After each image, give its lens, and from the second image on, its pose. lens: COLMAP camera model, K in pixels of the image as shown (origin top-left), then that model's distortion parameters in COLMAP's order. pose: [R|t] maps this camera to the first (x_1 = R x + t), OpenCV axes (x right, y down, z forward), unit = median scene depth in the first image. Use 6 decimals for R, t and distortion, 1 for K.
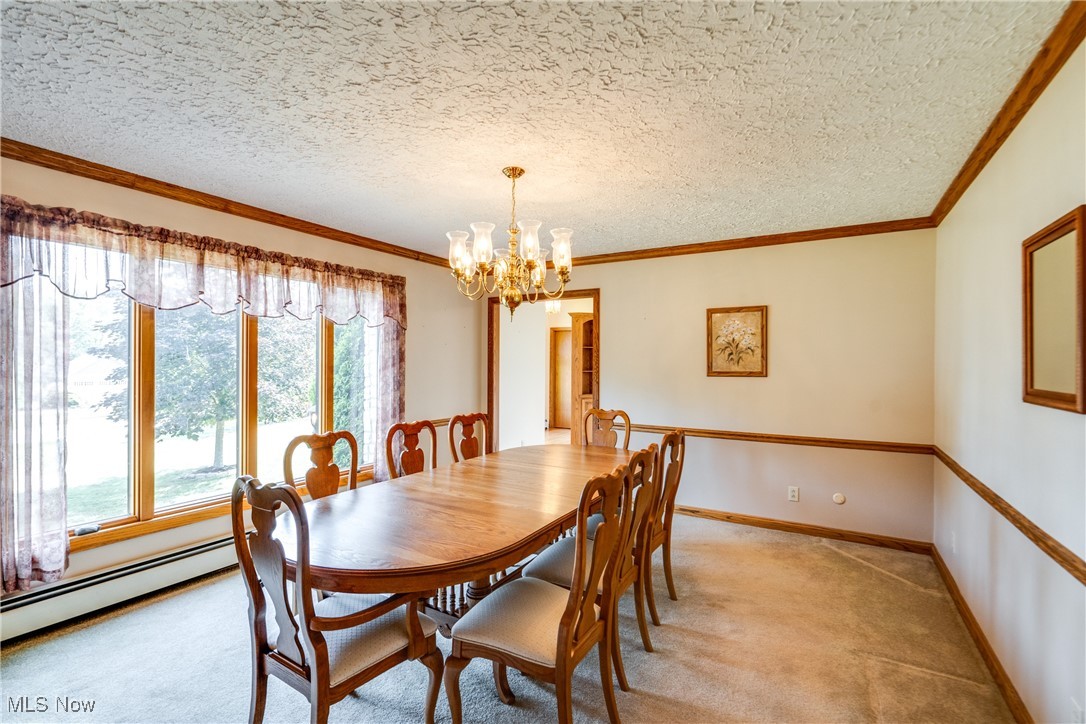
lens RADIAL K [[496.7, 0, 541.7], [0, 496.7, 366.3], [0, 0, 1]] dist [-0.002248, -0.000198]
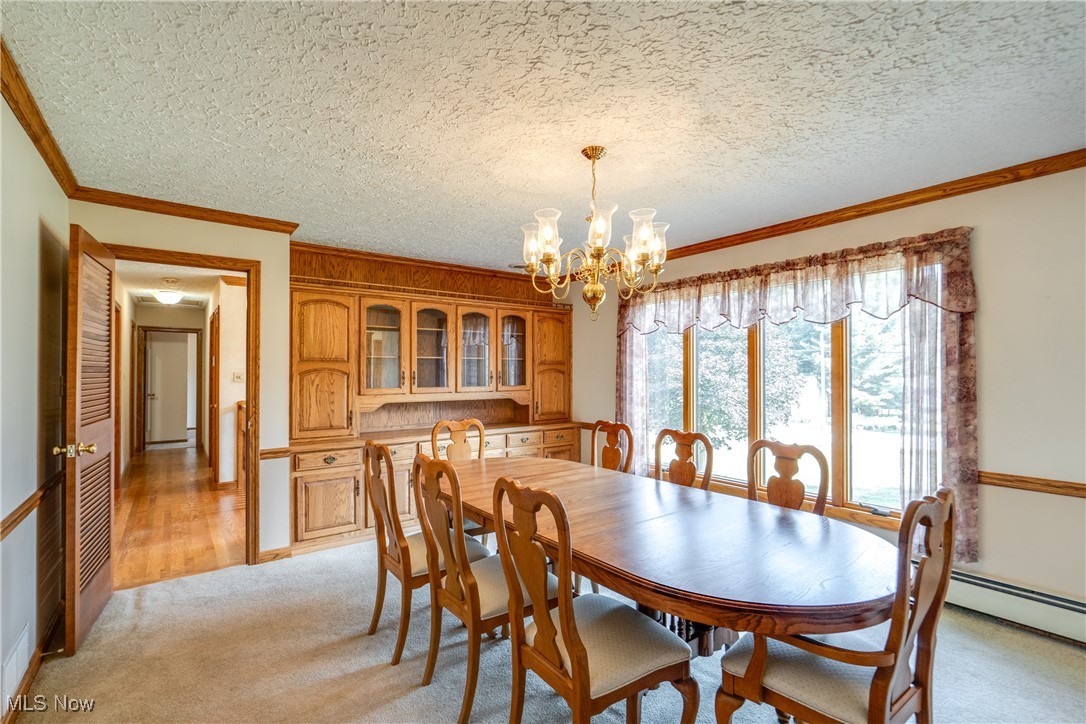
lens RADIAL K [[496.7, 0, 541.7], [0, 496.7, 366.3], [0, 0, 1]] dist [-0.002248, -0.000198]
pose [[-0.374950, -0.011382, -0.926975, 0.678881], [0.002984, 0.999905, -0.013484, 0.001503], [0.927040, -0.007822, -0.374880, 1.032485]]
